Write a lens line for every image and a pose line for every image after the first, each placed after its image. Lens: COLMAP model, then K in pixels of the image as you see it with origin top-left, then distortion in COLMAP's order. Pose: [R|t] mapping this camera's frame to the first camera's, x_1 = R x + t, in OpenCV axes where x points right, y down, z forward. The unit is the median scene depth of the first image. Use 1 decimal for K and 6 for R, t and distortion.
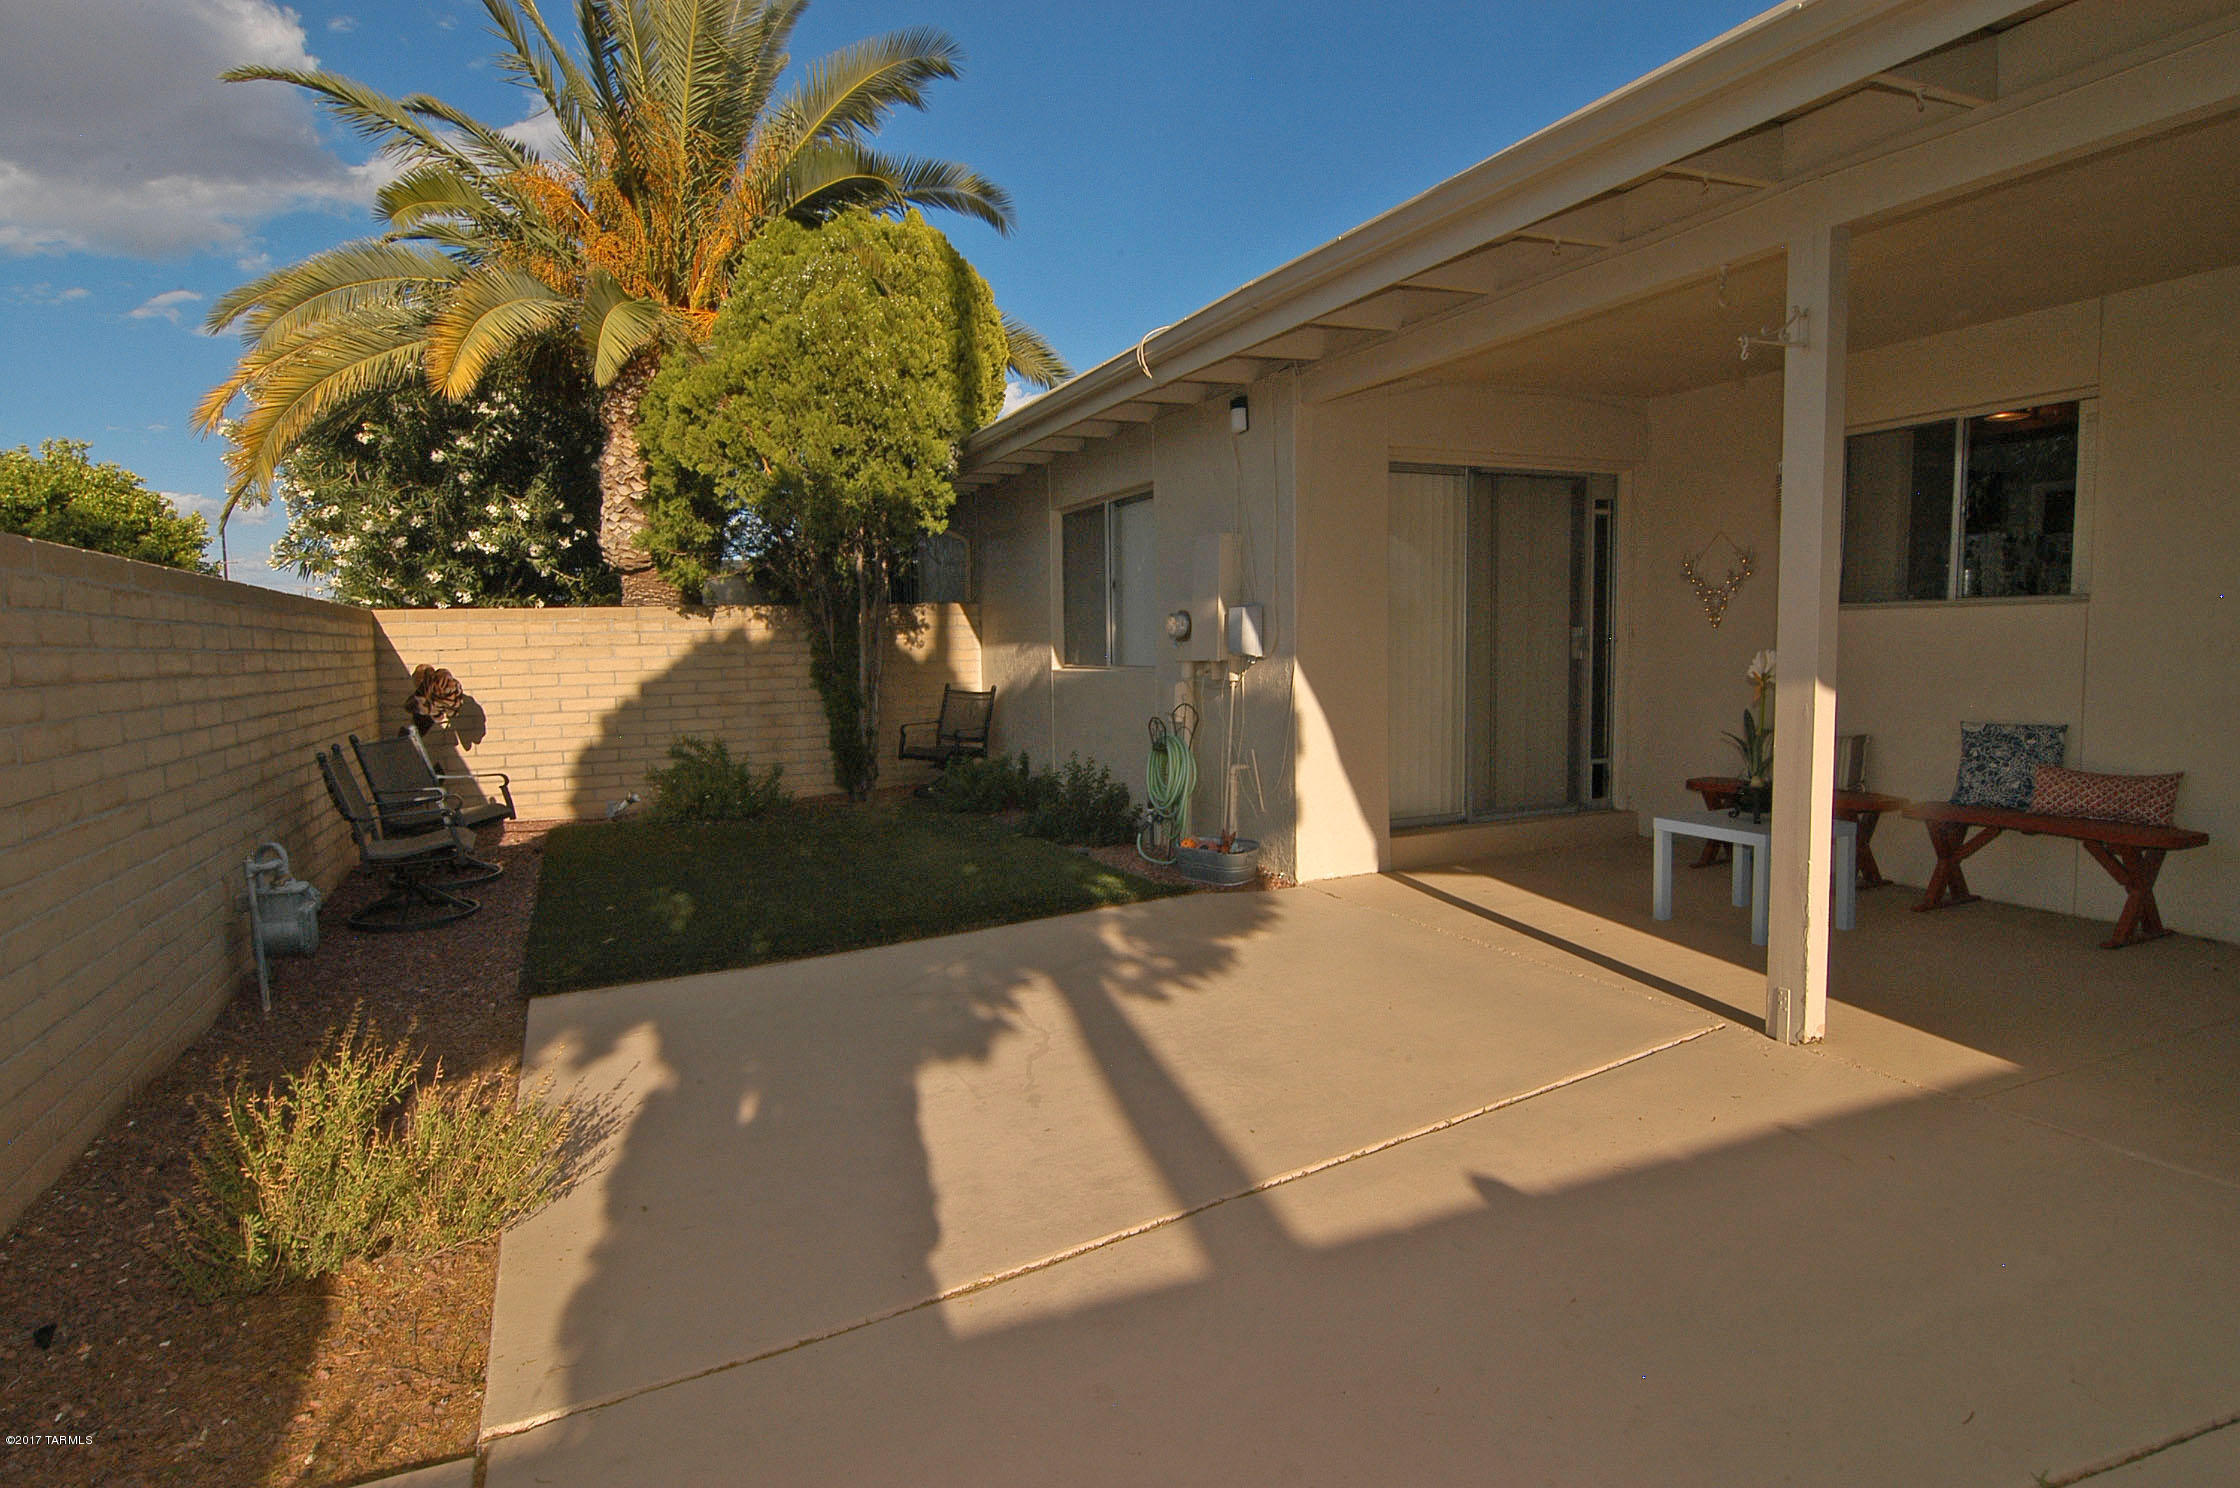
lens RADIAL K [[1209.3, 0, 1120.0], [0, 1209.3, 744.0], [0, 0, 1]] dist [0.004428, -0.016935]
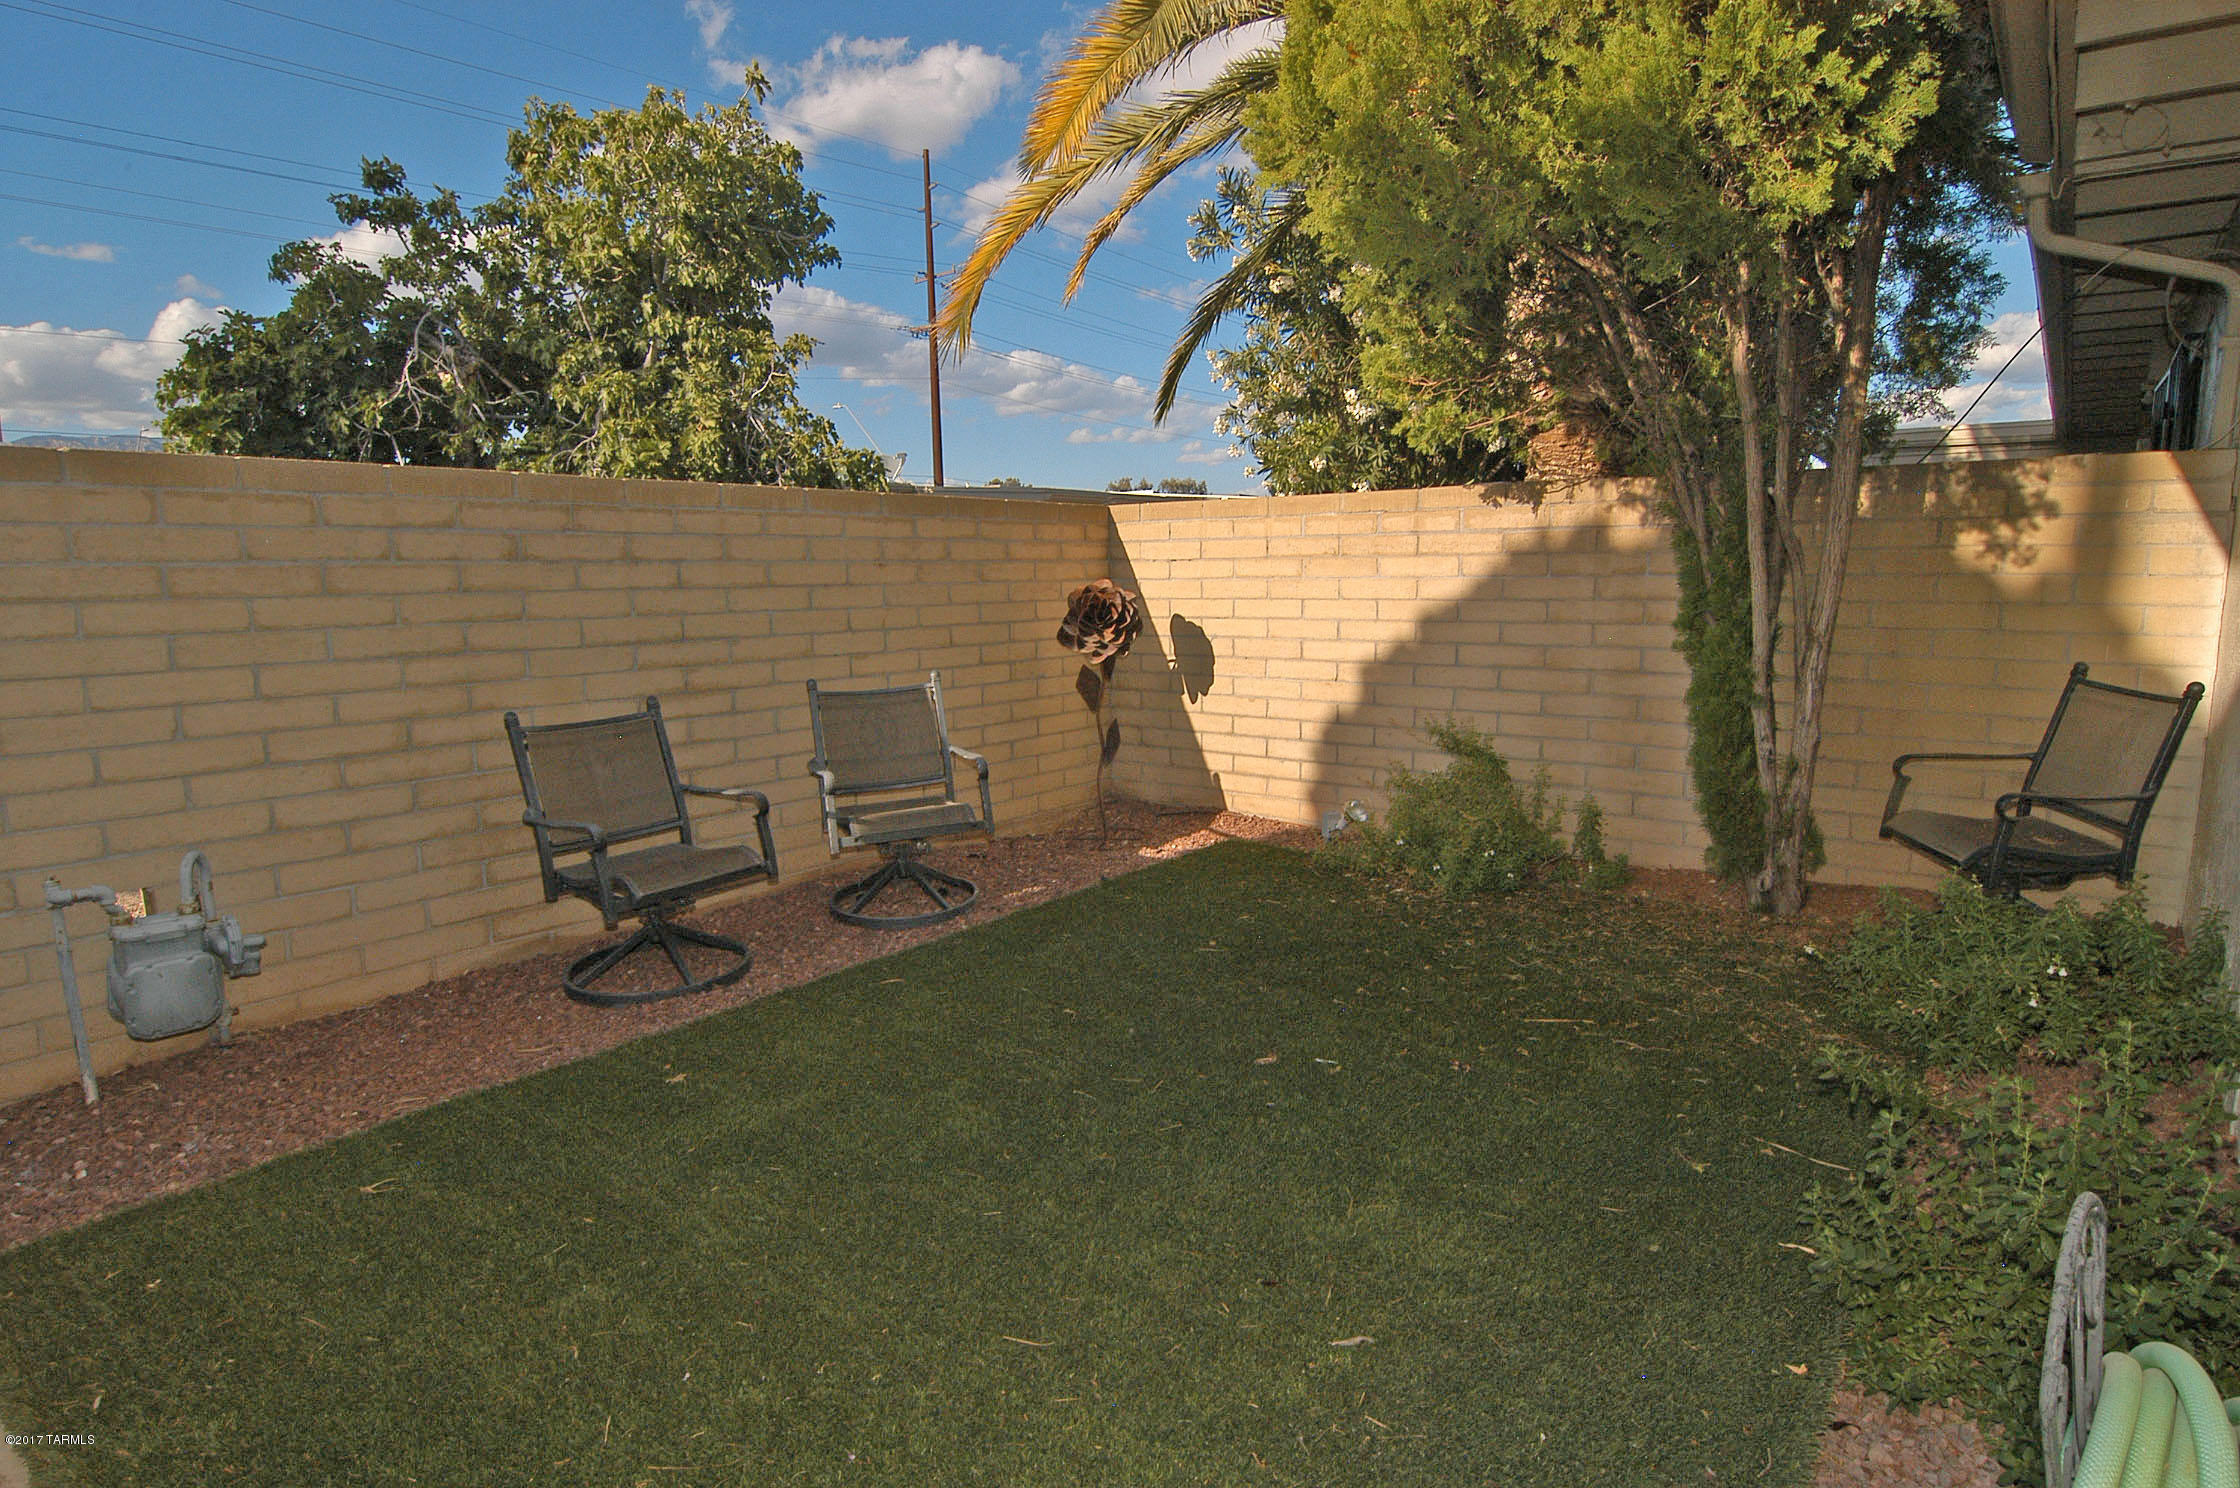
lens RADIAL K [[1209.3, 0, 1120.0], [0, 1209.3, 744.0], [0, 0, 1]] dist [0.004428, -0.016935]
pose [[0.465579, 0.147249, -0.872670, 0.058409], [-0.073604, 0.989088, 0.127624, -0.056011], [0.881940, 0.004813, 0.471337, 0.603132]]
